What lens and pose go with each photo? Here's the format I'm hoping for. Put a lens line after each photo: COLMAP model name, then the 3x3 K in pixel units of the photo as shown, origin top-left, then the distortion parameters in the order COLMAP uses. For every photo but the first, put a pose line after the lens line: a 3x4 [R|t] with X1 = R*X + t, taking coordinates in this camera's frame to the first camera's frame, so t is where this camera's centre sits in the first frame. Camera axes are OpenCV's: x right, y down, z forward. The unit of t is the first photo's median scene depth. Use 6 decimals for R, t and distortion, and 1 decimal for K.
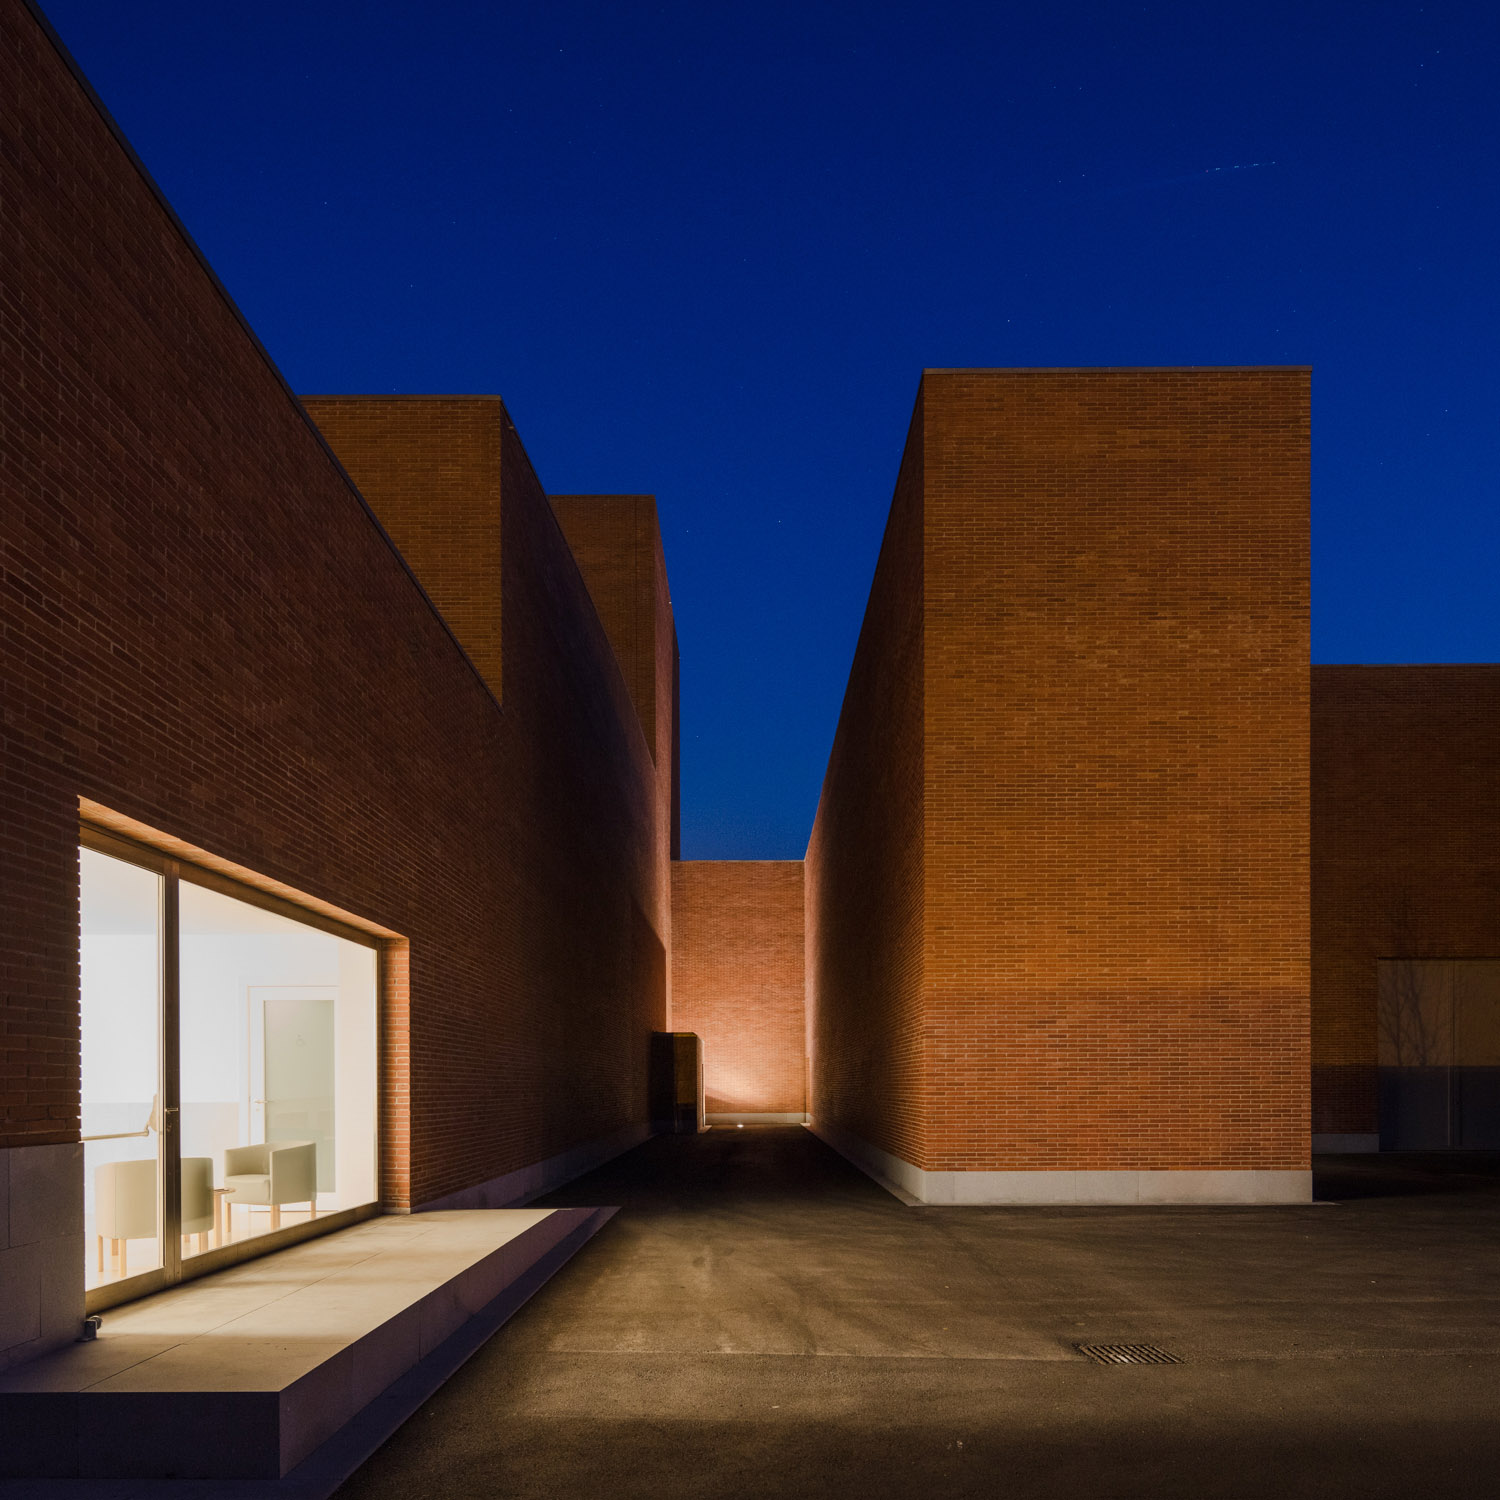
lens RADIAL K [[1189.9, 0, 750.0], [0, 1189.9, 750.0], [0, 0, 1]] dist [-0.001552, -0.000640]
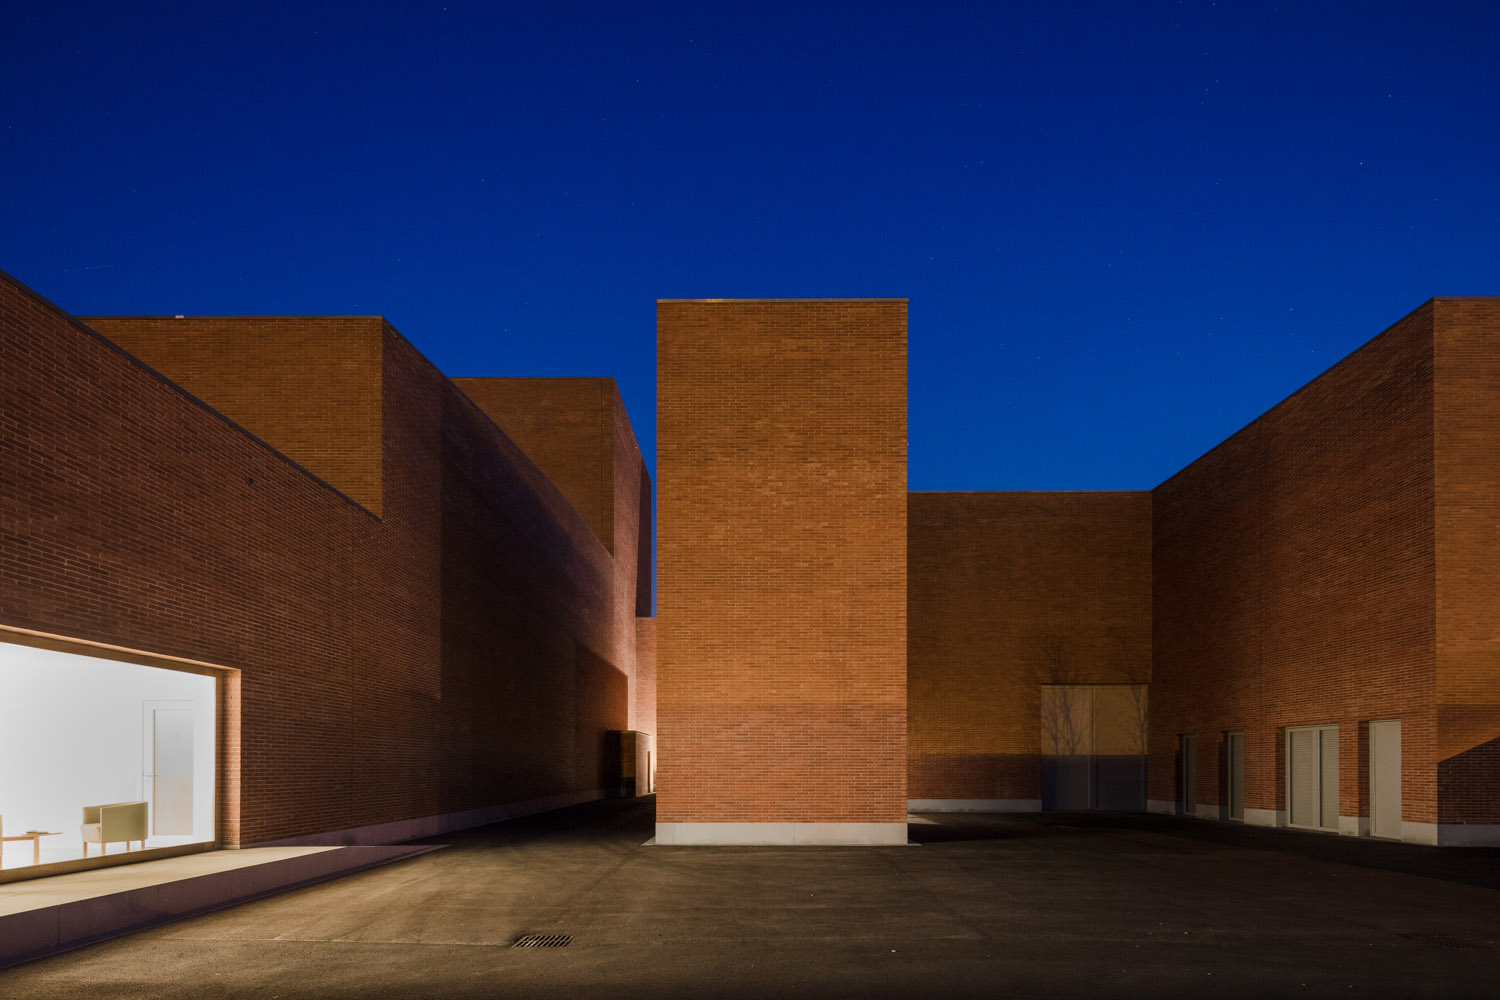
lens RADIAL K [[785.4, 0, 751.5], [0, 785.4, 538.4], [0, 0, 1]] dist [0.001800, -0.000569]
pose [[0.999993, 0.003835, -0.000220, 0.269919], [-0.003836, 0.999971, -0.006623, -0.005387], [0.000195, 0.006624, 0.999978, -0.013124]]
